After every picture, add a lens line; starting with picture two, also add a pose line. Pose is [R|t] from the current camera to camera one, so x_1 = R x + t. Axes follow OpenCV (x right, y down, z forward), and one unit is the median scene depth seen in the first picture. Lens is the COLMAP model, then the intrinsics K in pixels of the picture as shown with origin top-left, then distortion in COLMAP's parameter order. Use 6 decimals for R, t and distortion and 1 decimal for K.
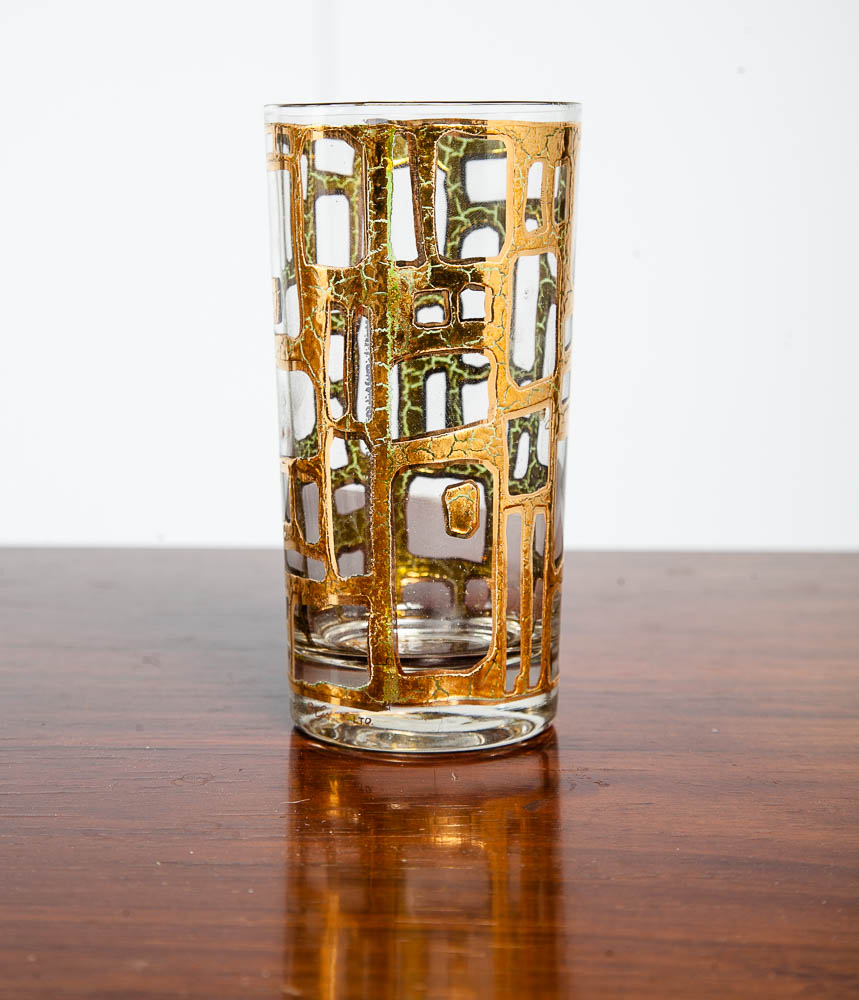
lens RADIAL K [[2000.5, 0, 428.9], [0, 2000.5, 499.9], [0, 0, 1]] dist [0.052346, 0.000000]
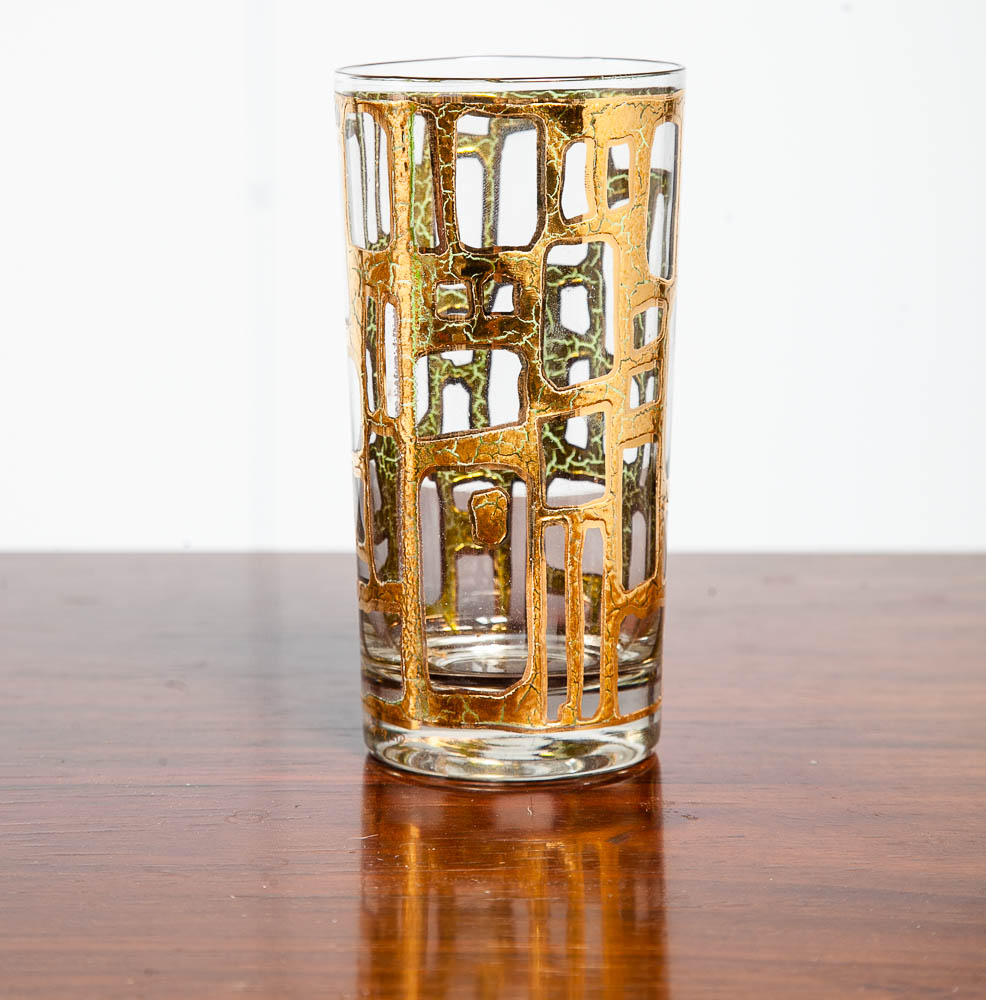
lens RADIAL K [[3501.0, 0, 493.7], [0, 3501.0, 500.8], [0, 0, 1]] dist [0.317583, 0.000000]
pose [[0.999243, -0.004354, 0.038666, -0.071269], [0.003491, 0.999744, 0.022337, -0.044119], [-0.038754, -0.022185, 0.999002, -0.659141]]
